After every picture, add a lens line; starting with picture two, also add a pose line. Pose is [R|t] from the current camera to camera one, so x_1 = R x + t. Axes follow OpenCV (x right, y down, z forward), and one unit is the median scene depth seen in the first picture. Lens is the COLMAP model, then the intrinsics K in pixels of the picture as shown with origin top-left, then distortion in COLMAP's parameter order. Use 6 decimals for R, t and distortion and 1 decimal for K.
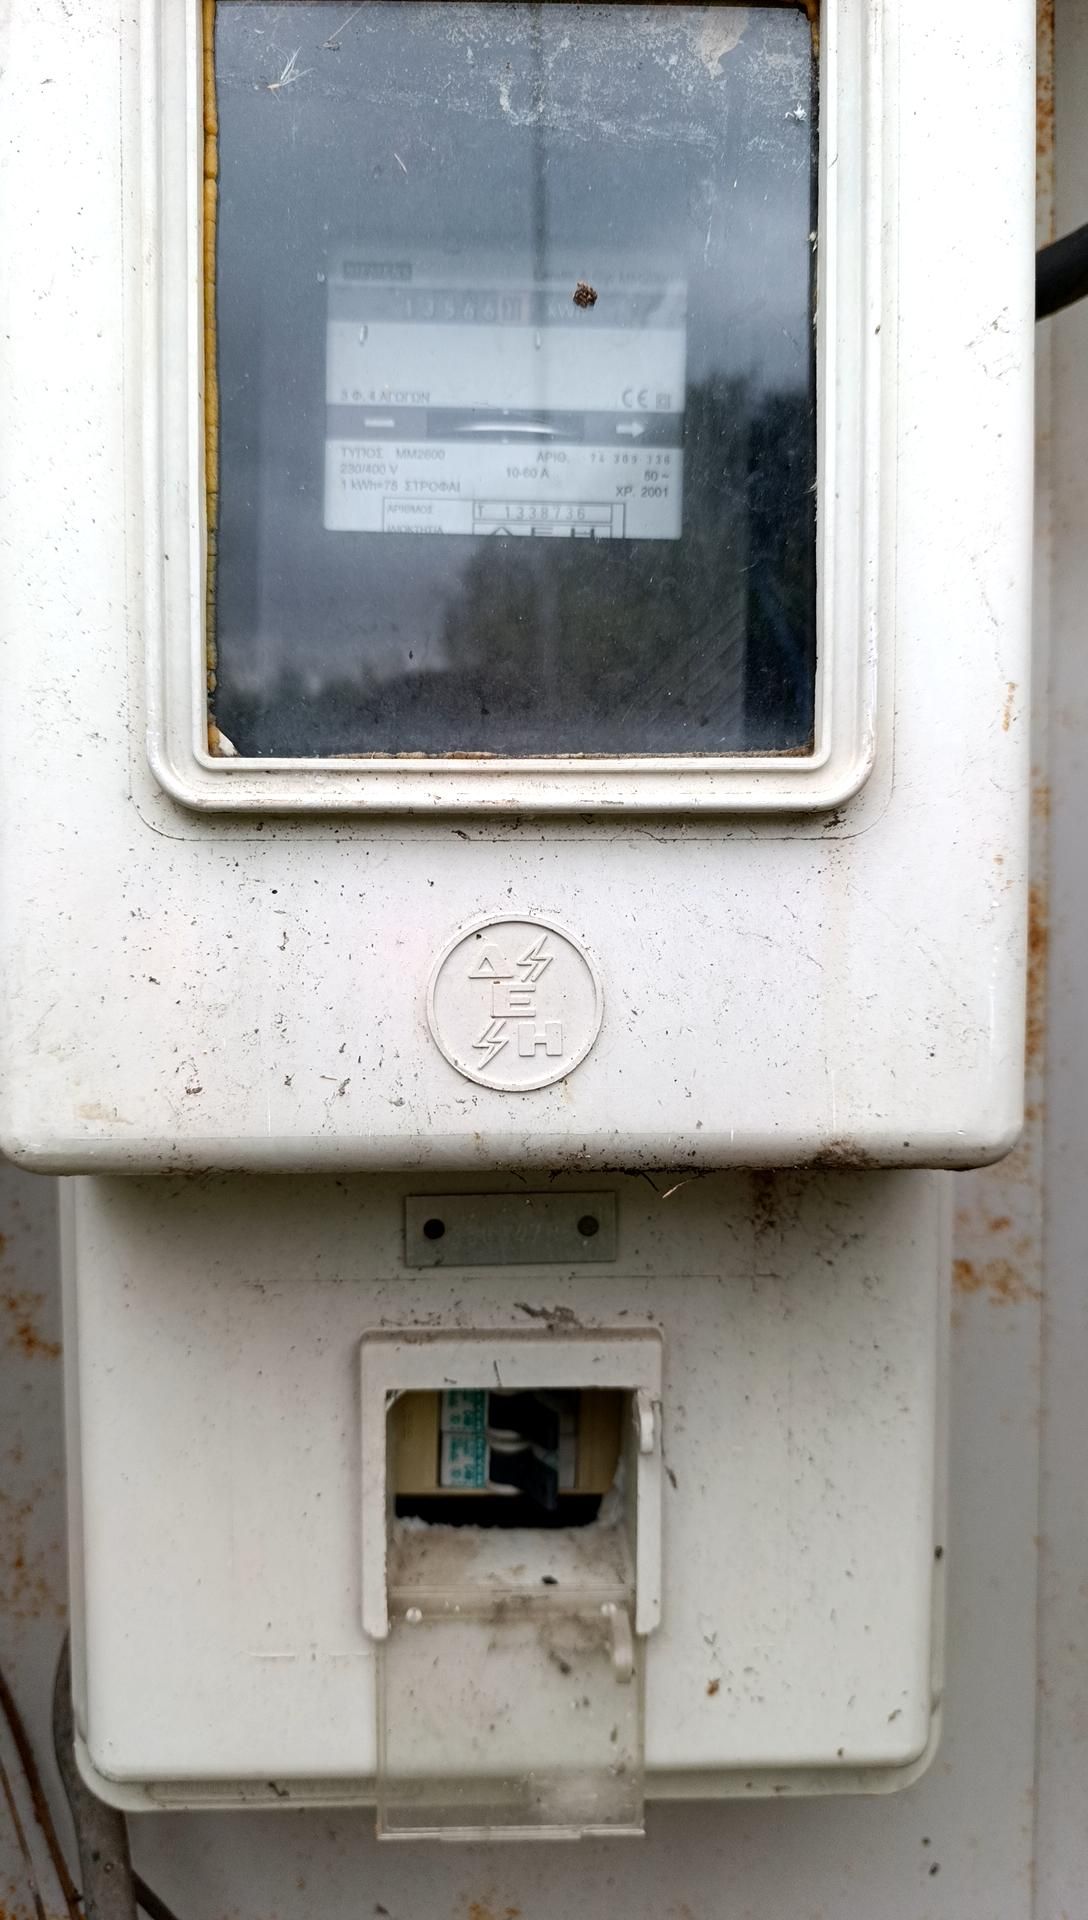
lens RADIAL K [[1350.4, 0, 549.2], [0, 1350.4, 956.9], [0, 0, 1]] dist [0.032982, -0.092230]
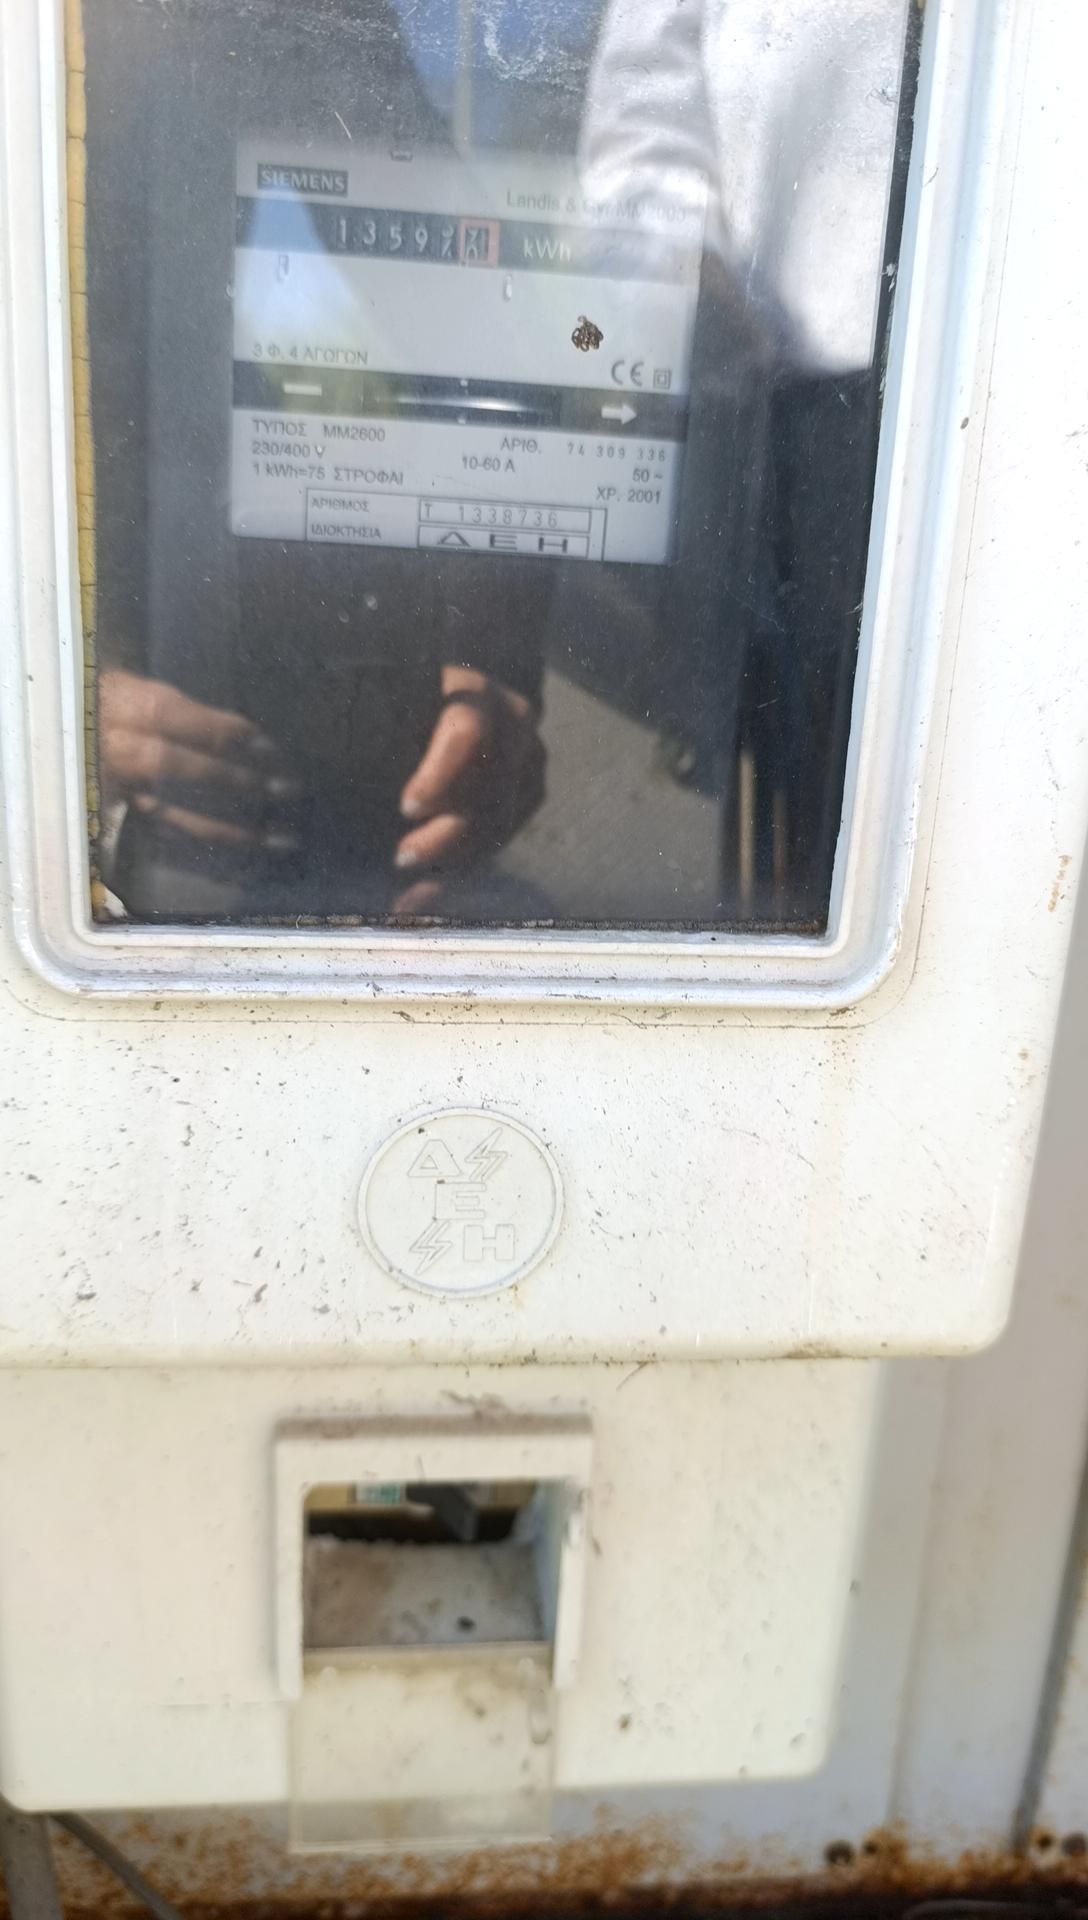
lens RADIAL K [[1359.3, 0, 544.0], [0, 1359.3, 960.0], [0, 0, 1]] dist [-0.001702, -0.050300]
pose [[0.996669, 0.030679, 0.075557, -0.040685], [-0.047045, 0.973120, 0.225441, -0.297530], [-0.066610, -0.228244, 0.971323, 0.177327]]
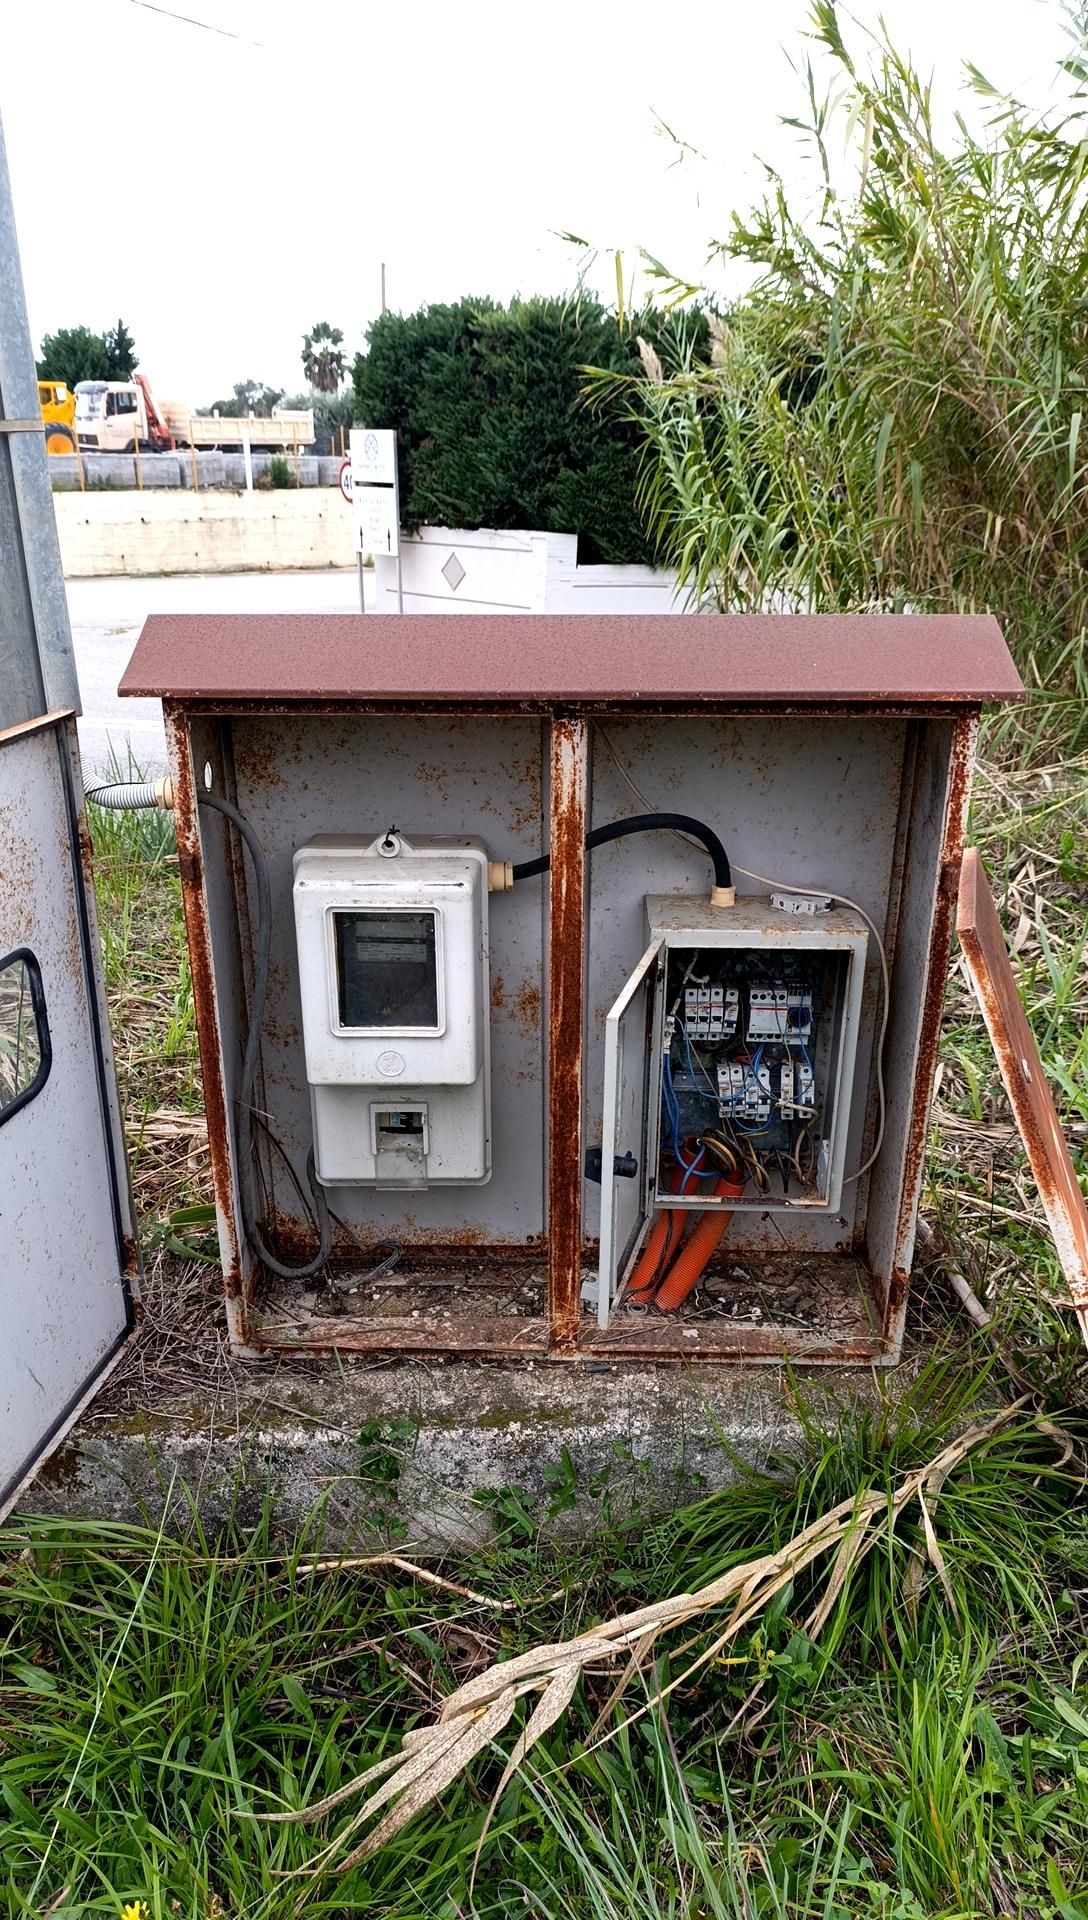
lens RADIAL K [[1359.3, 0, 544.0], [0, 1359.3, 960.0], [0, 0, 1]] dist [-0.001702, -0.050300]
pose [[0.998892, 0.017246, -0.043782, 0.895447], [-0.003032, 0.952077, 0.305843, -2.196670], [0.046959, -0.305372, 0.951075, -4.501419]]
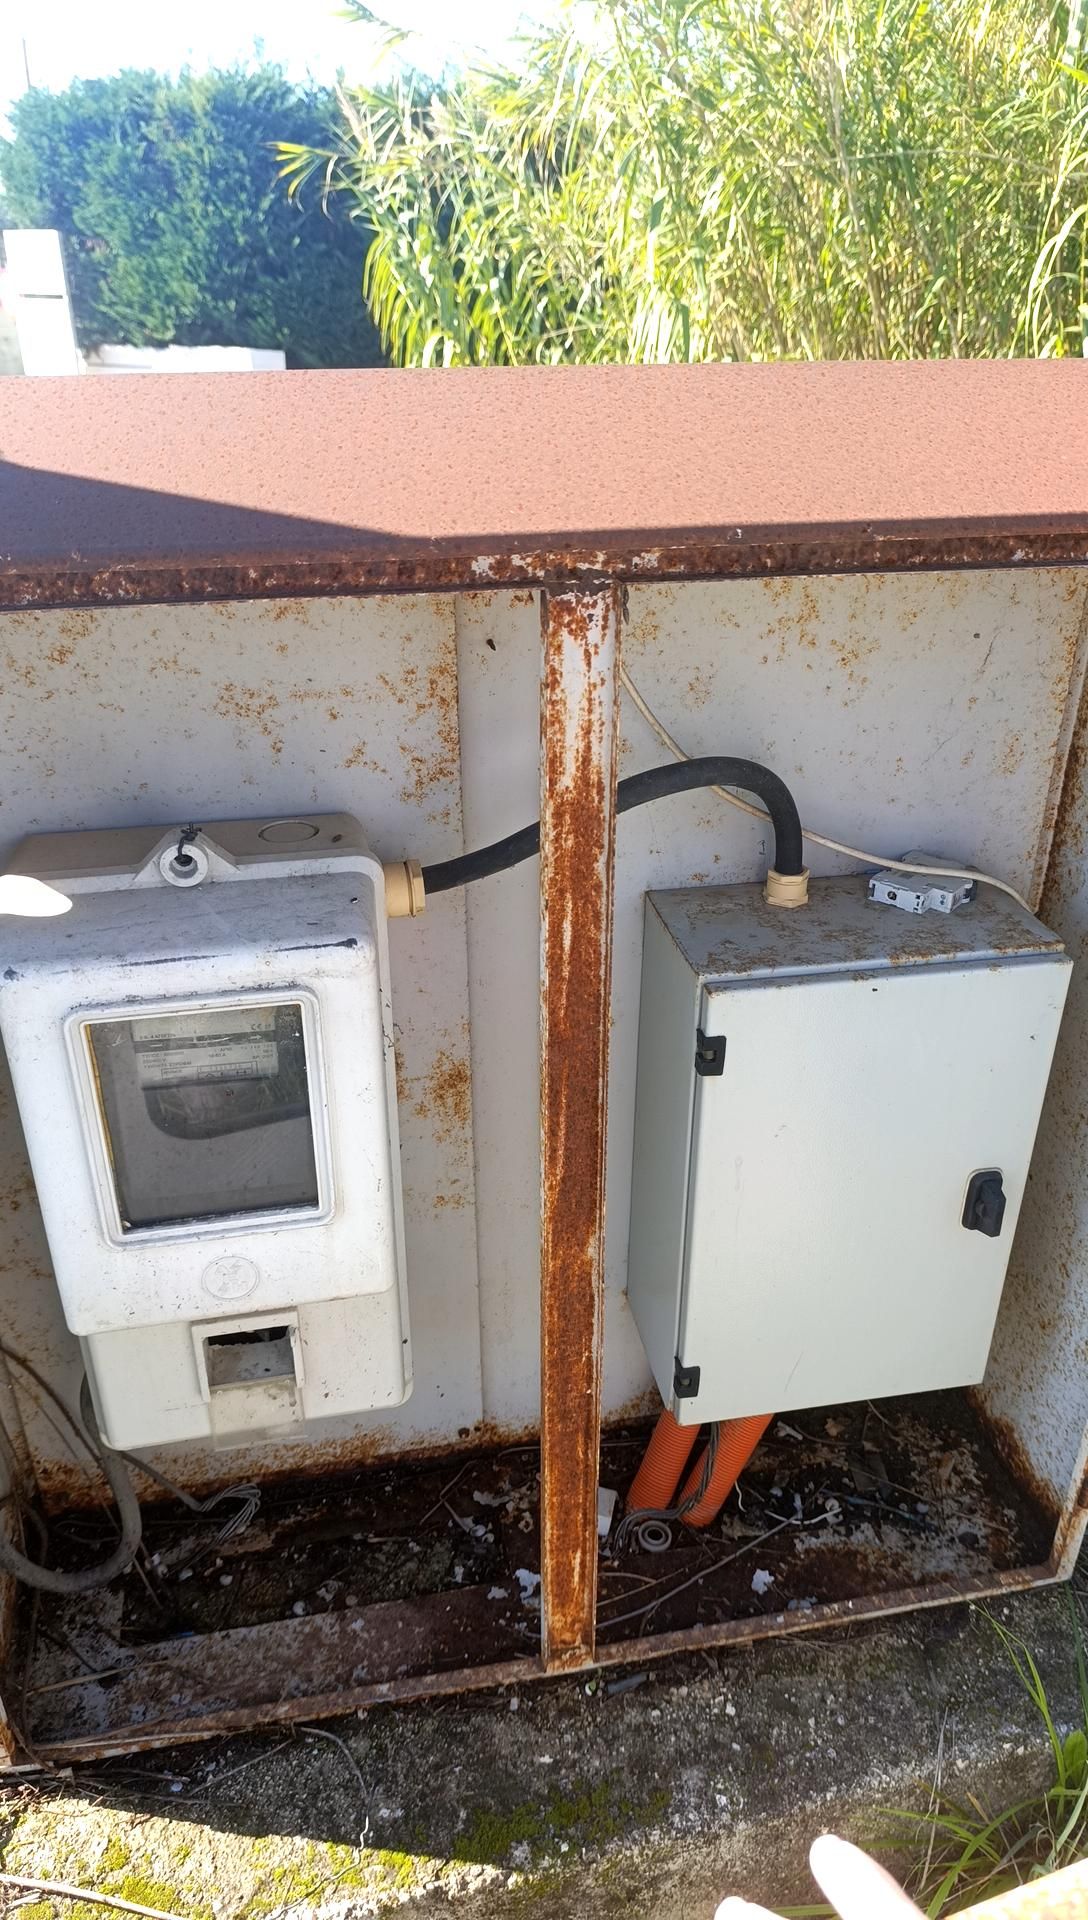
lens RADIAL K [[1306.6, 0, 544.3], [0, 1306.6, 942.5], [0, 0, 1]] dist [-0.004361, -0.004454]
pose [[0.985457, -0.074992, 0.152480, 0.279984], [0.005550, 0.911072, 0.412209, -1.863991], [-0.169832, -0.405368, 0.898239, -1.511088]]
